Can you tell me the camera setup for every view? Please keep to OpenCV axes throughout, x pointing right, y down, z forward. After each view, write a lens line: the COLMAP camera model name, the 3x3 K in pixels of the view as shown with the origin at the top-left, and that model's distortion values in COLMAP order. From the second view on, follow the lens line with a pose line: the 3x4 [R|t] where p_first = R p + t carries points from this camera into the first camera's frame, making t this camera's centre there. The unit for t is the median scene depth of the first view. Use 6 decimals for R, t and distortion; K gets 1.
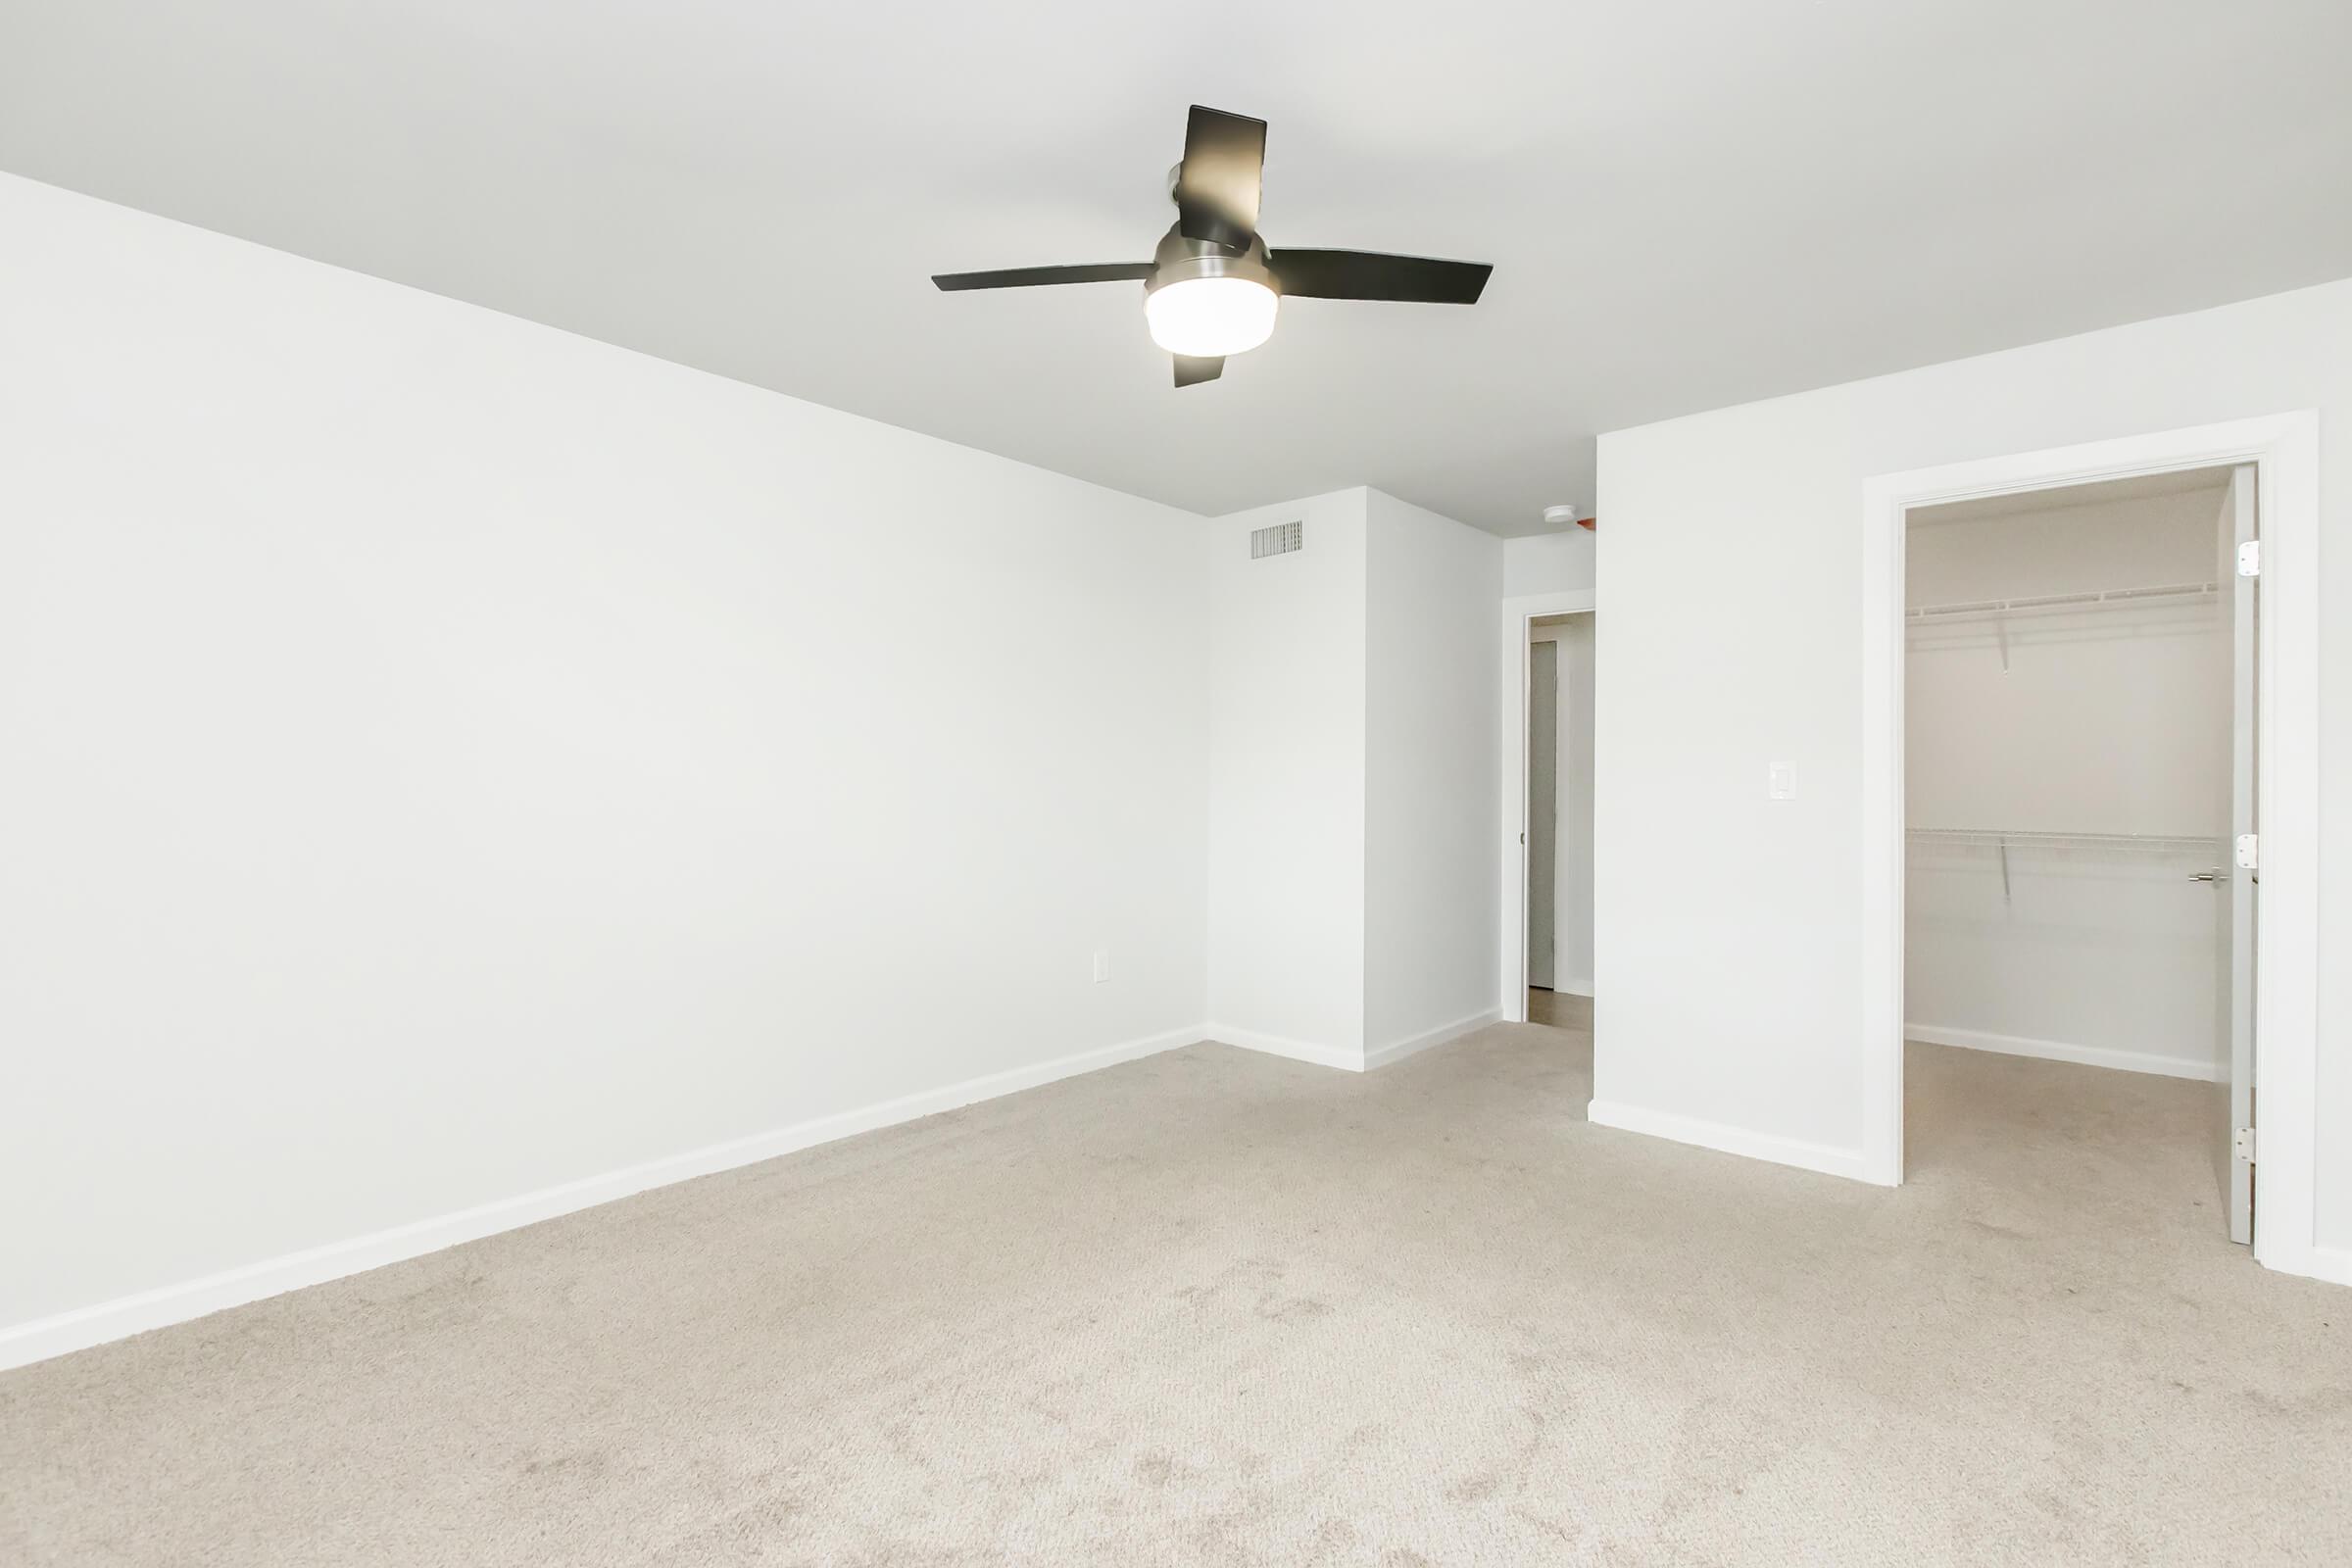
lens RADIAL K [[1263.7, 0, 1174.3], [0, 1263.7, 748.2], [0, 0, 1]] dist [0.001781, 0.001056]
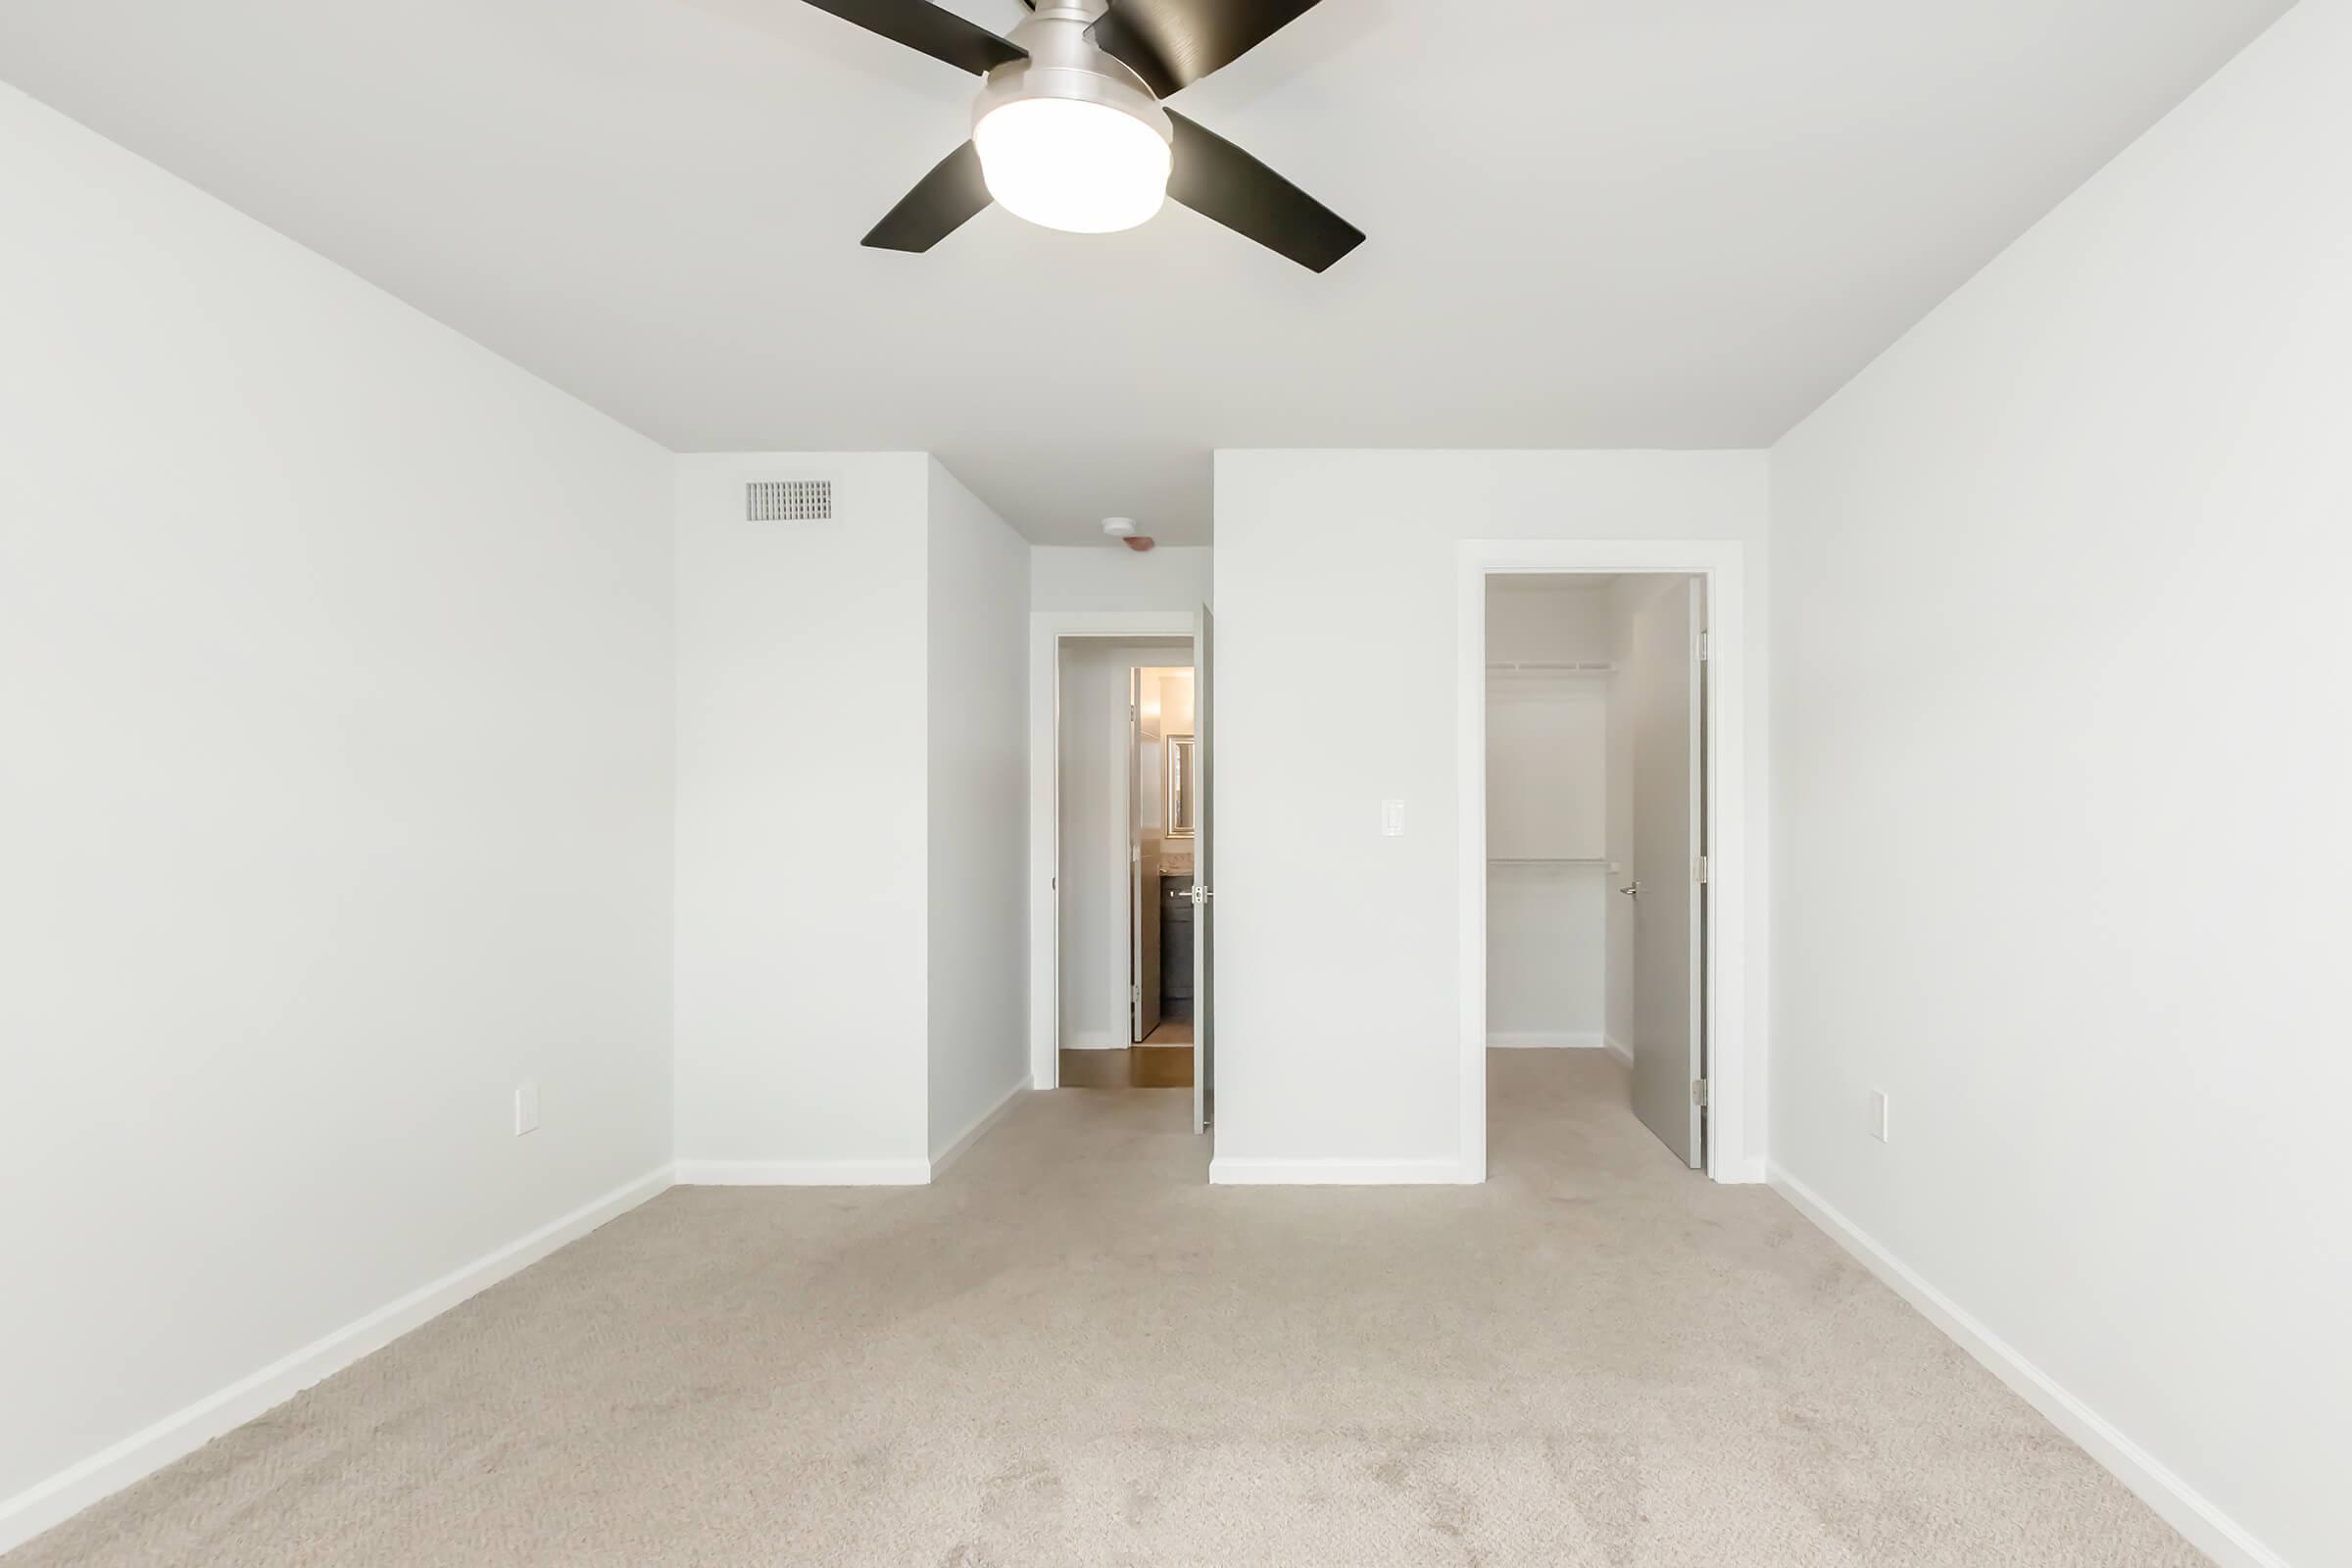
lens RADIAL K [[1263.7, 0, 1174.3], [0, 1263.7, 748.2], [0, 0, 1]] dist [0.001781, 0.001056]
pose [[0.685001, 0.038622, 0.727518, -0.372981], [-0.013745, 0.999101, -0.040097, 0.013741], [-0.728413, 0.017467, 0.684916, 0.378314]]
